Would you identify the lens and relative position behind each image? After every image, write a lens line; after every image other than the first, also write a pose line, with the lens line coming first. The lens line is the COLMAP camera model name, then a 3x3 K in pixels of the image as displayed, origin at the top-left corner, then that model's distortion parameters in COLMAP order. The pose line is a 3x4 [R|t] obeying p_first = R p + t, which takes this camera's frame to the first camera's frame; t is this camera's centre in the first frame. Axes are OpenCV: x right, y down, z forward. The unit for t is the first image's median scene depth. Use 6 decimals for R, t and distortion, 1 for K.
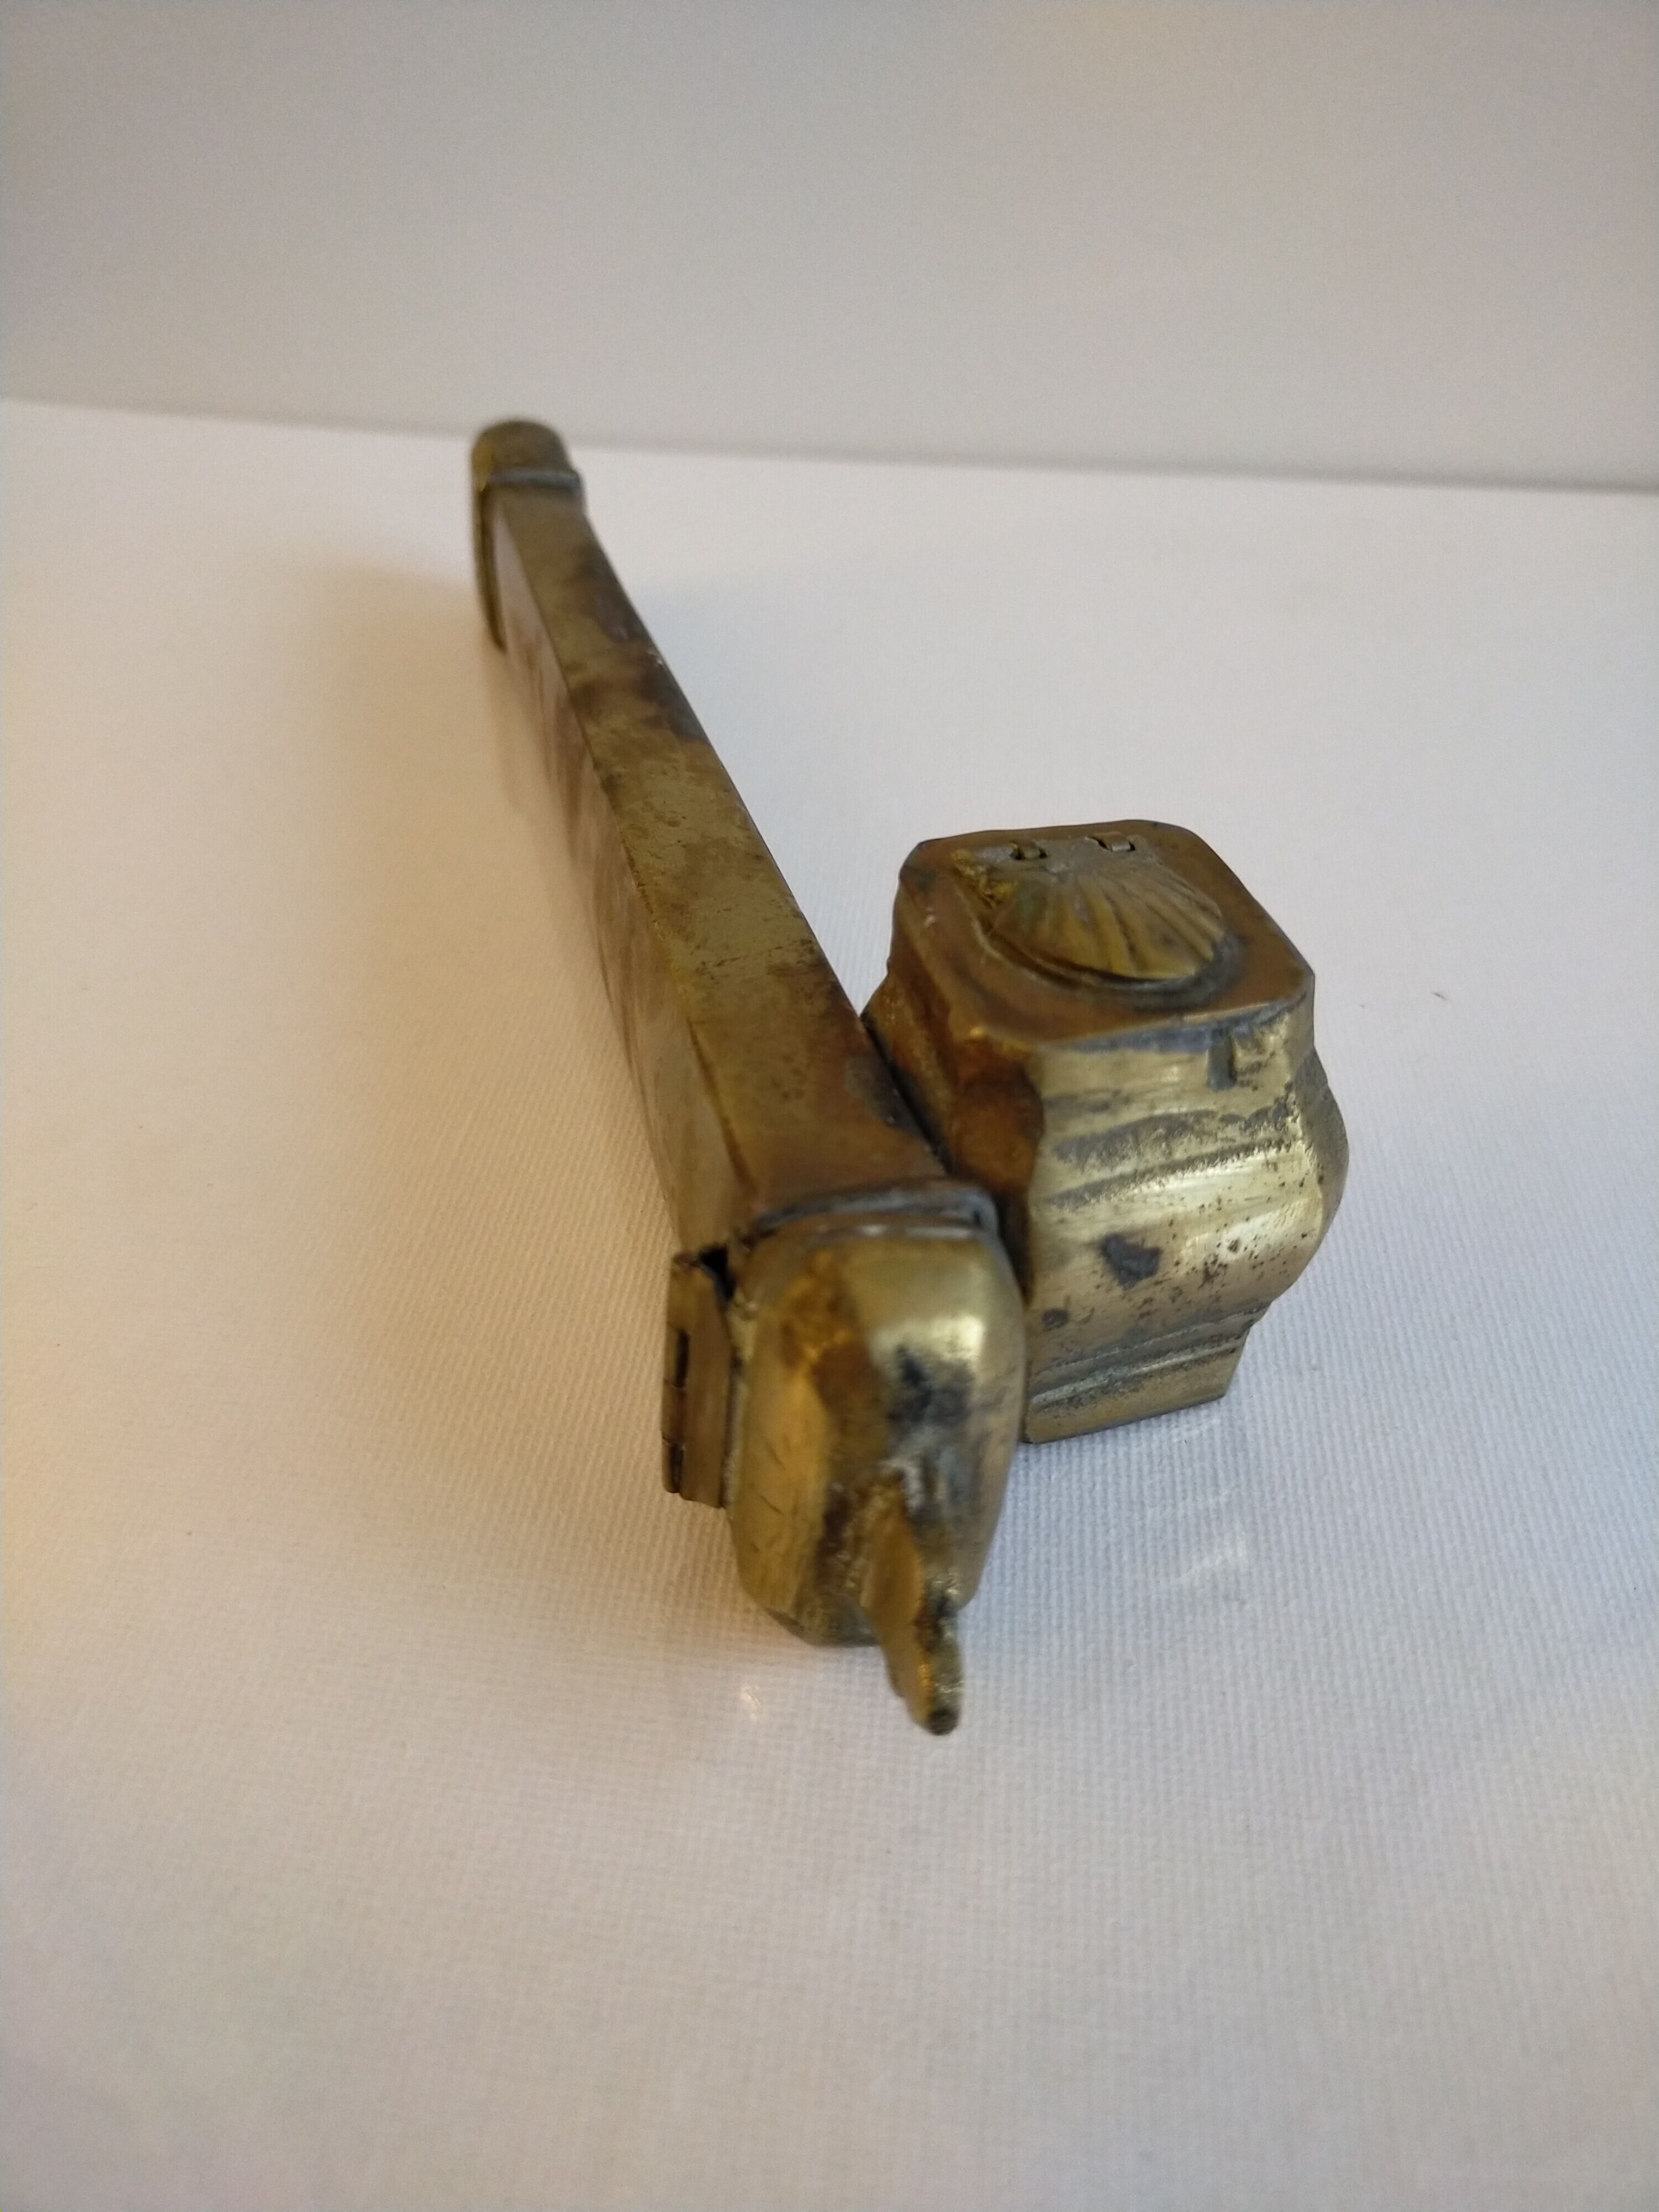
lens RADIAL K [[1726.4, 0, 824.6], [0, 1726.4, 1108.8], [0, 0, 1]] dist [0.109432, -0.304203]
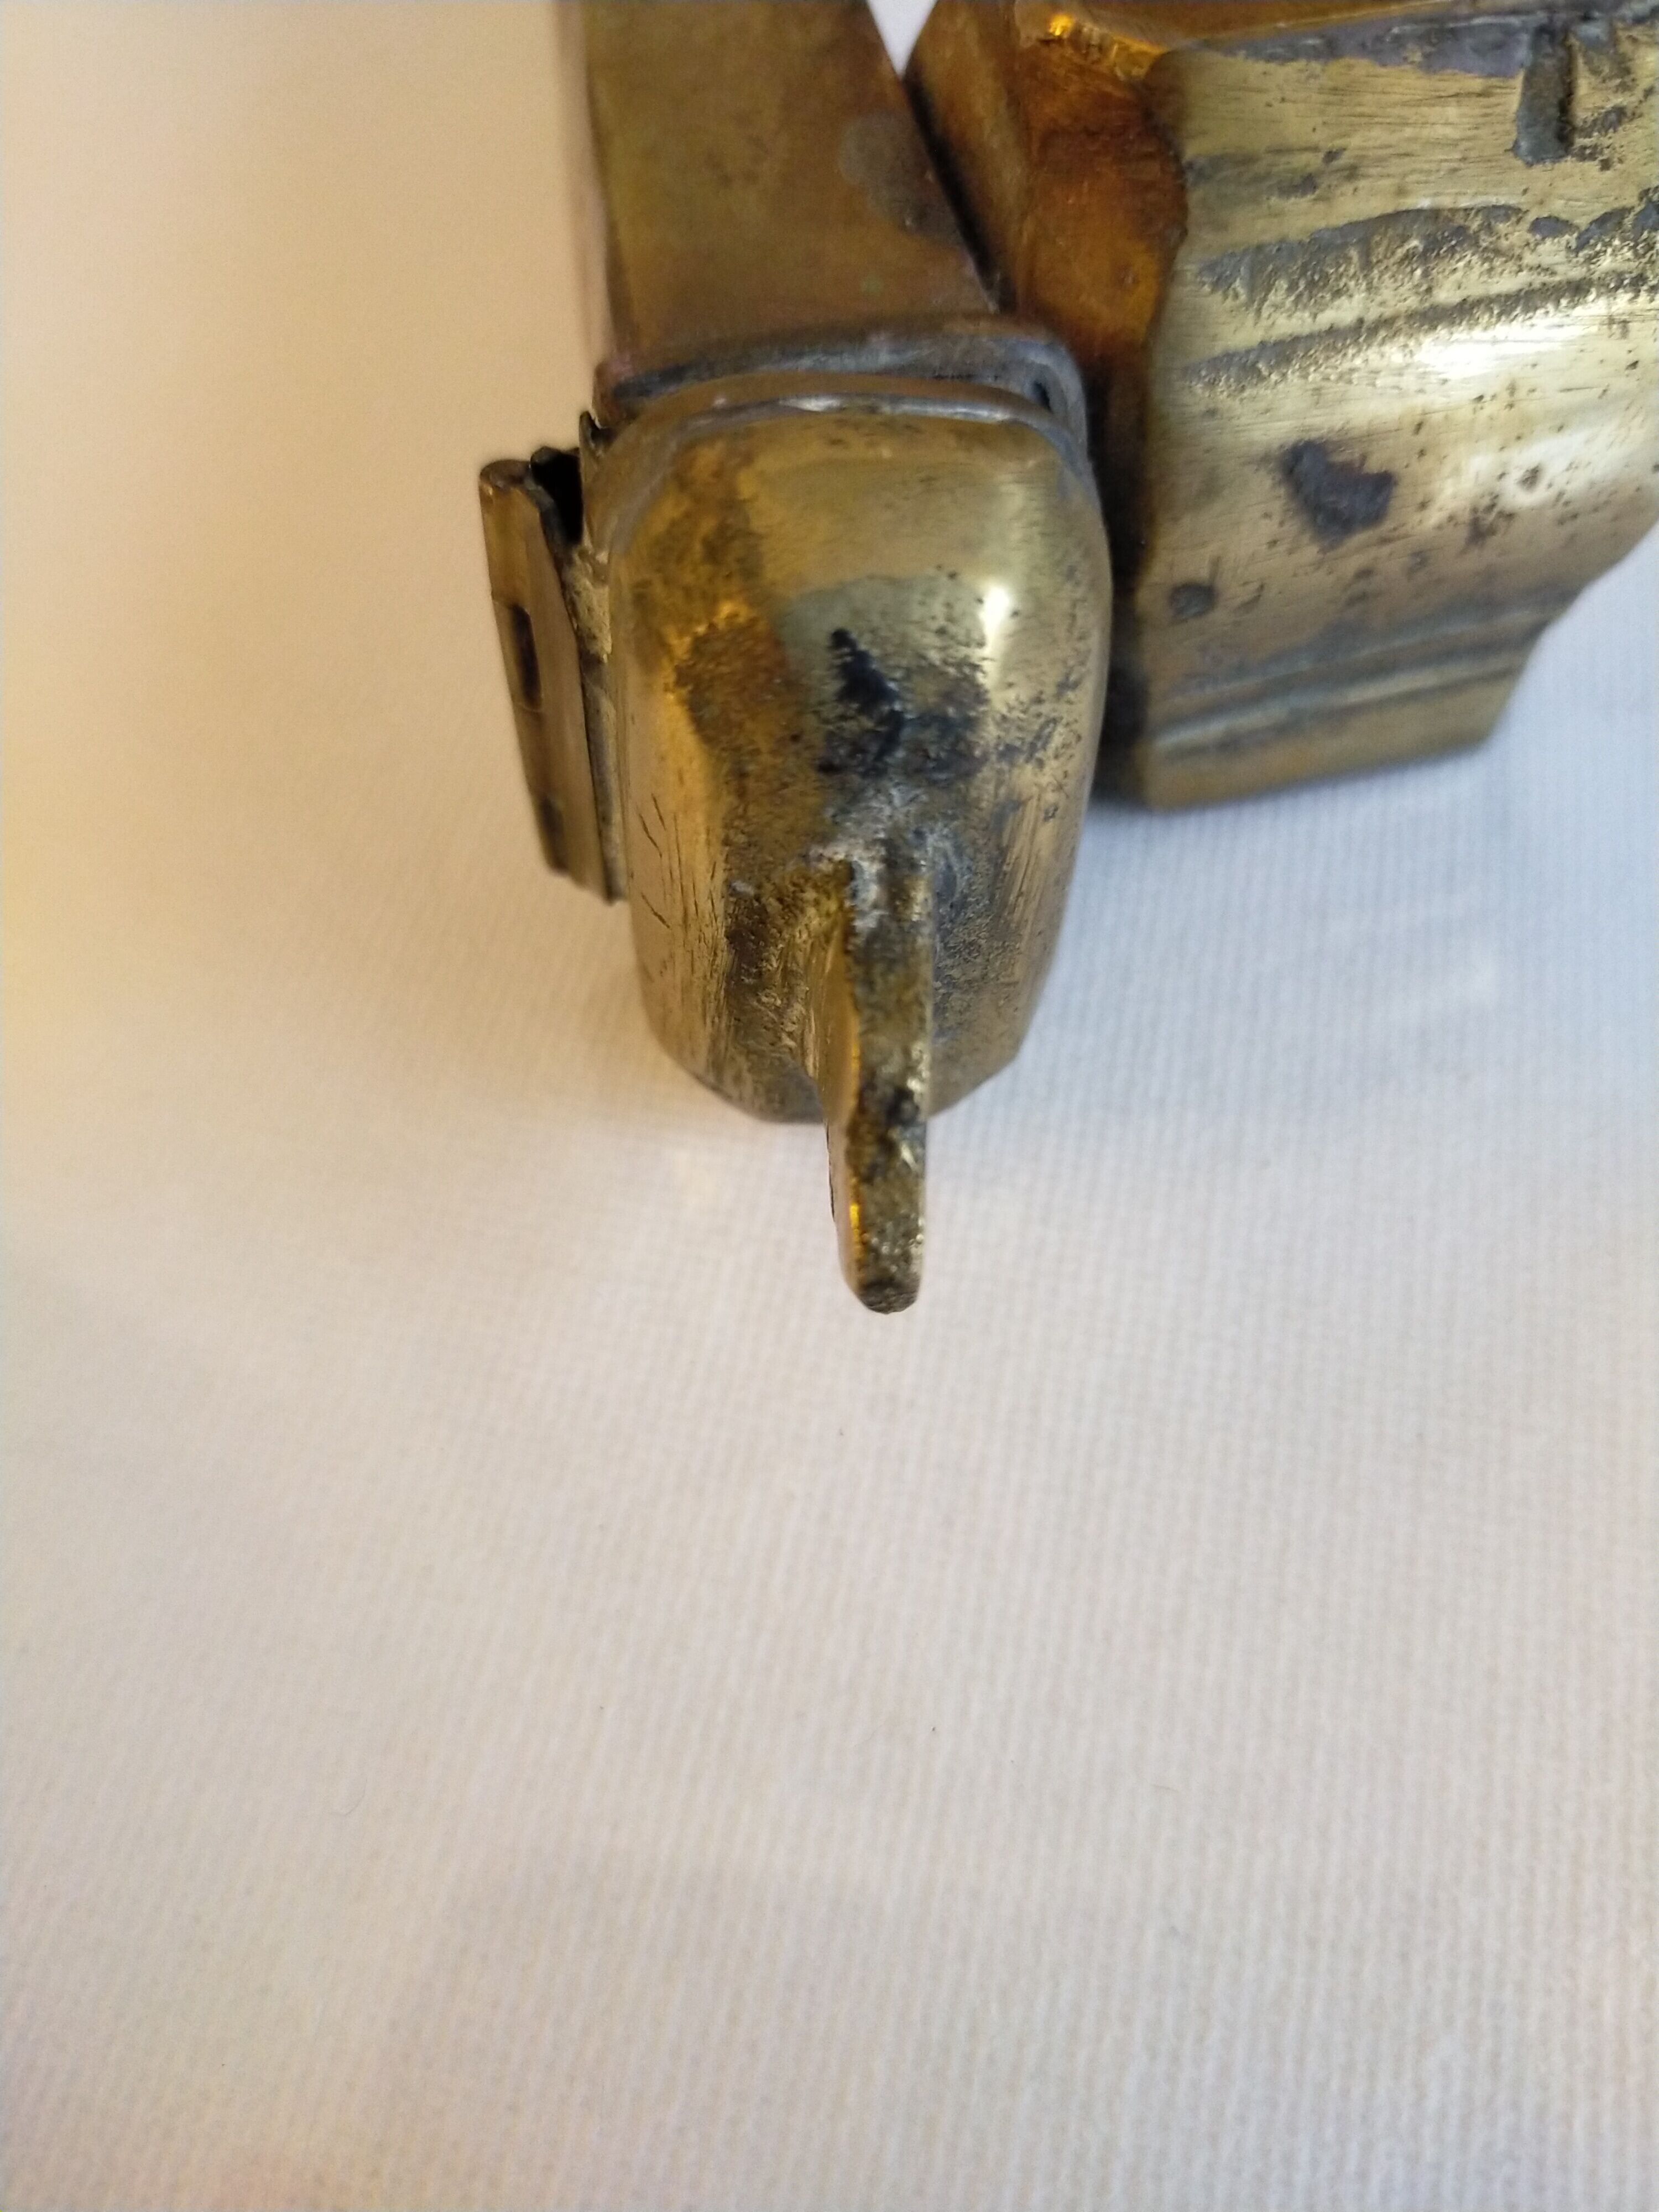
lens RADIAL K [[1804.8, 0, 811.9], [0, 1804.8, 1098.4], [0, 0, 1]] dist [0.007816, -0.211910]
pose [[0.990088, 0.055159, -0.129166, 0.095713], [-0.005199, 0.933418, 0.358753, 0.063196], [0.140355, -0.354525, 0.924452, 0.385031]]
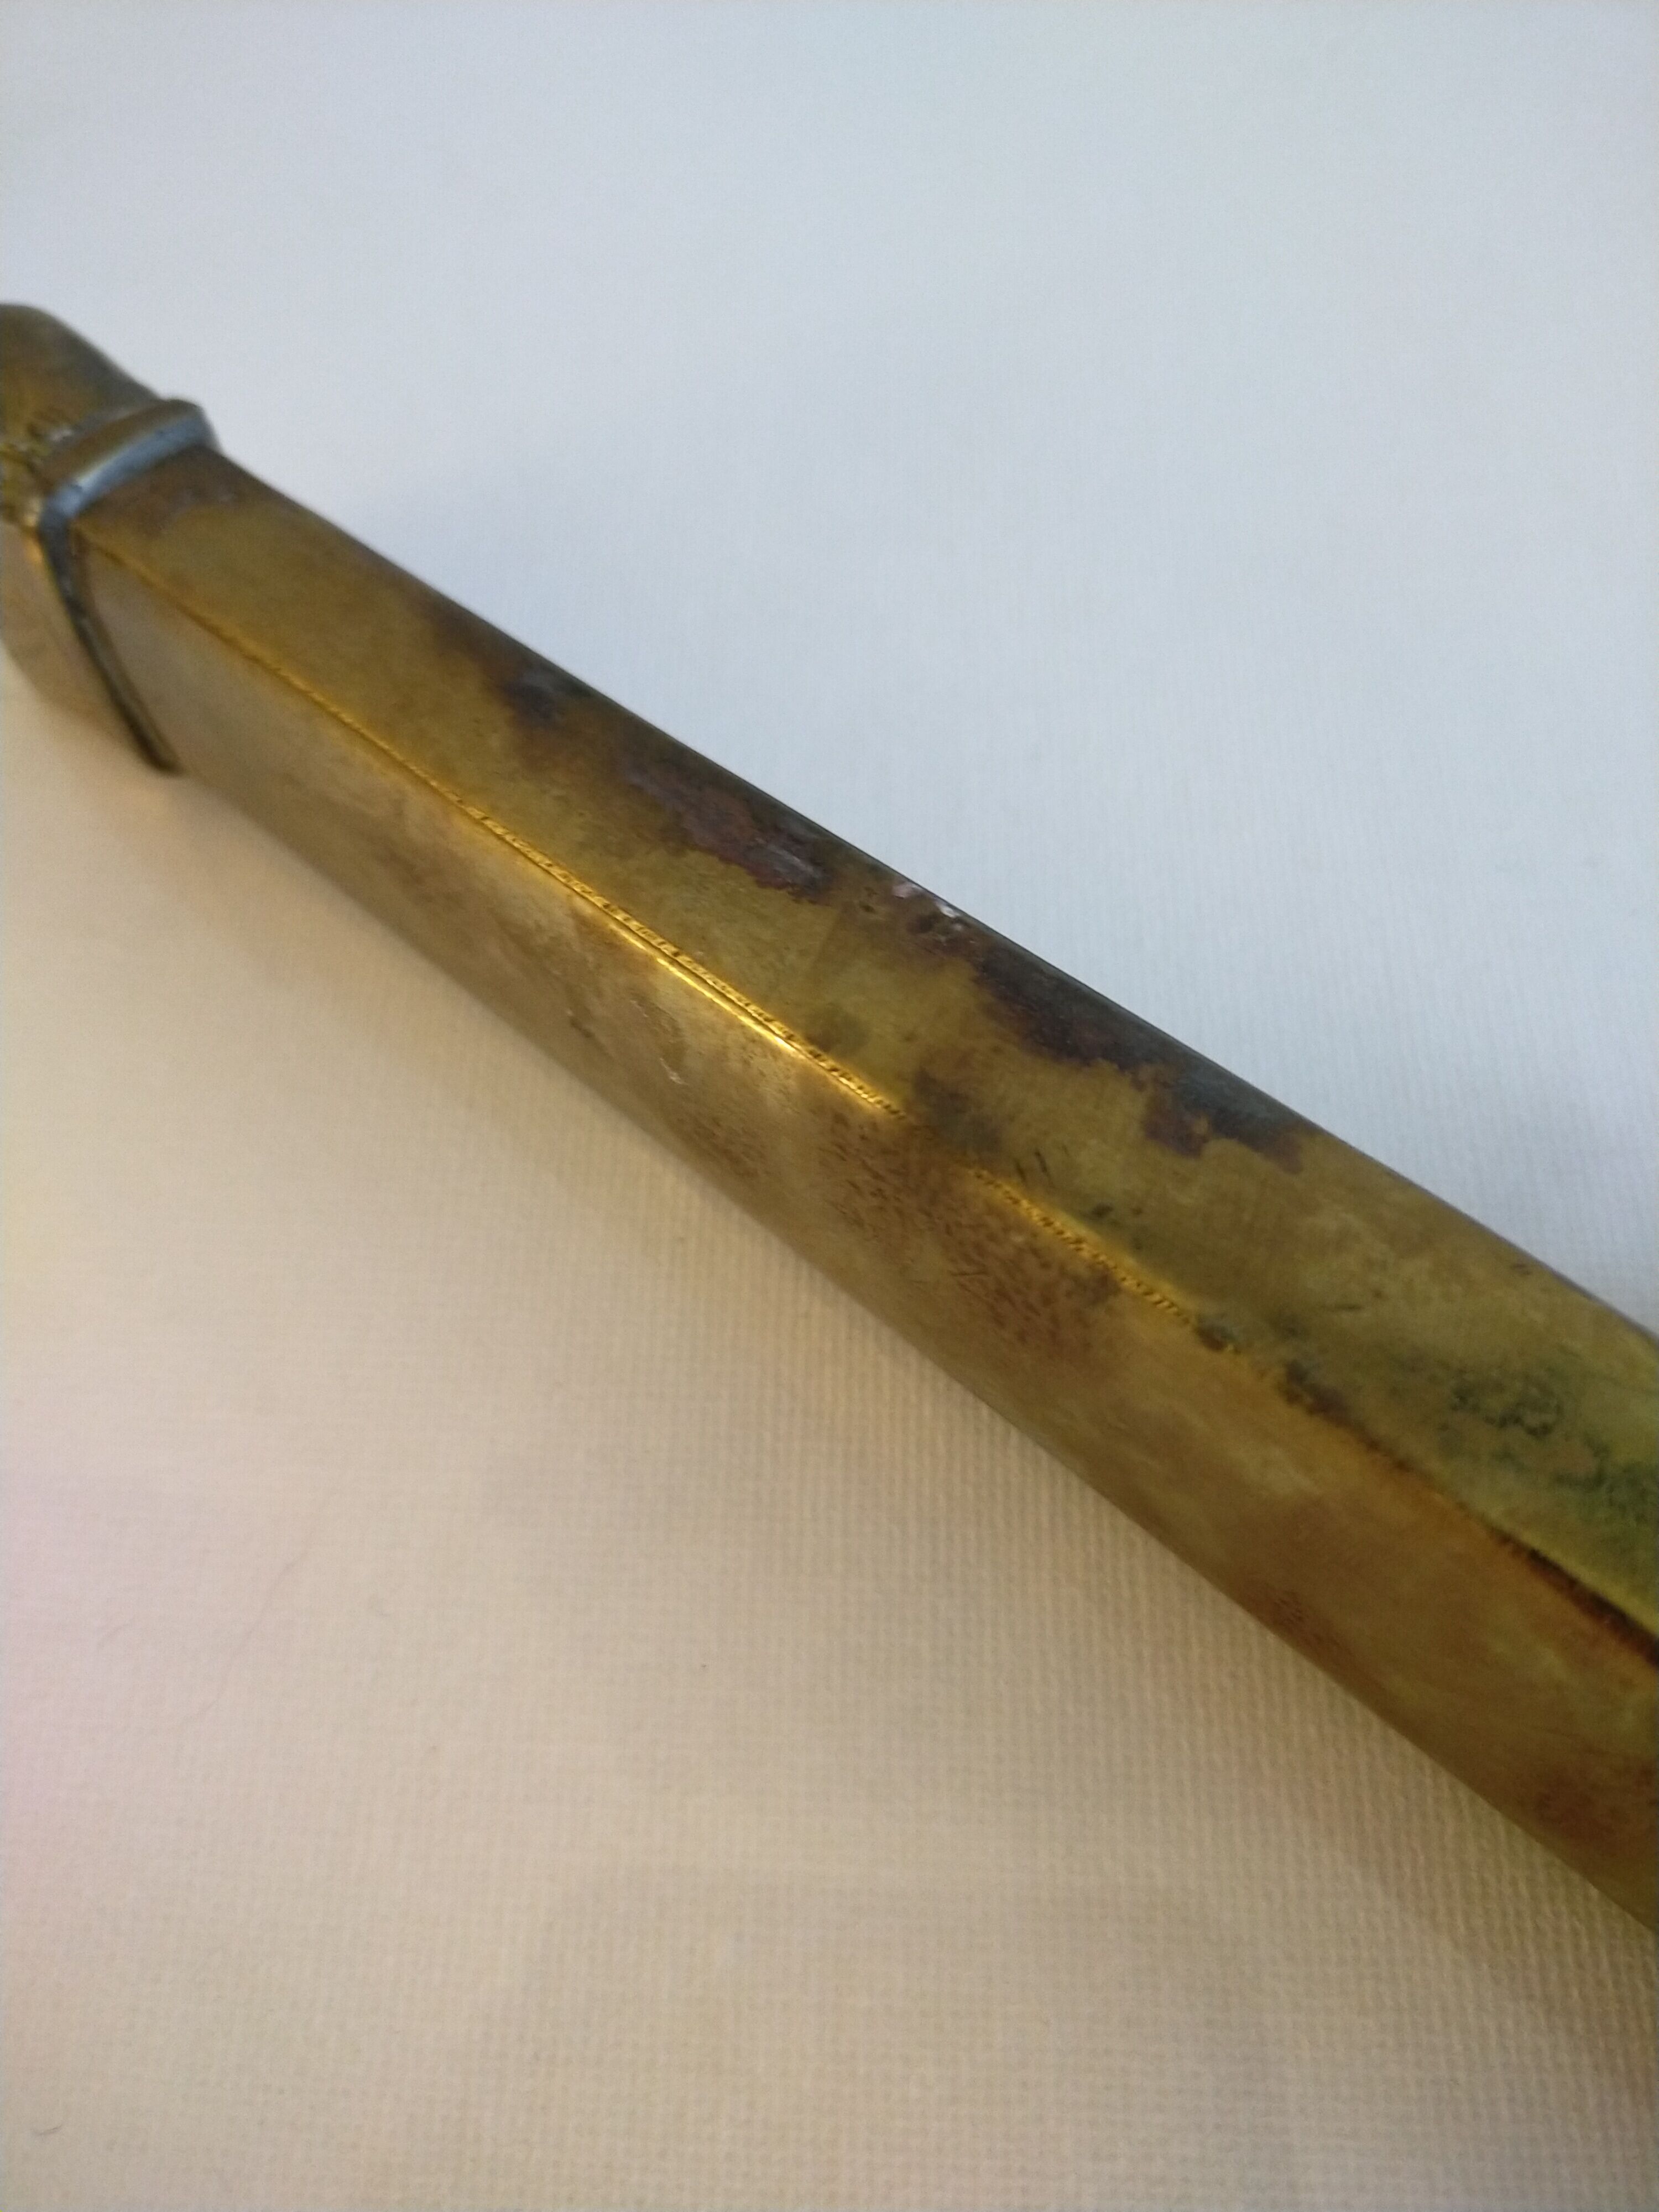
lens RADIAL K [[1756.0, 0, 819.1], [0, 1756.0, 1100.7], [0, 0, 1]] dist [0.051287, -0.206967]
pose [[0.830455, -0.505294, 0.234570, -0.397041], [0.390339, 0.828206, 0.402134, -0.641461], [-0.397468, -0.242392, 0.885023, 0.903021]]
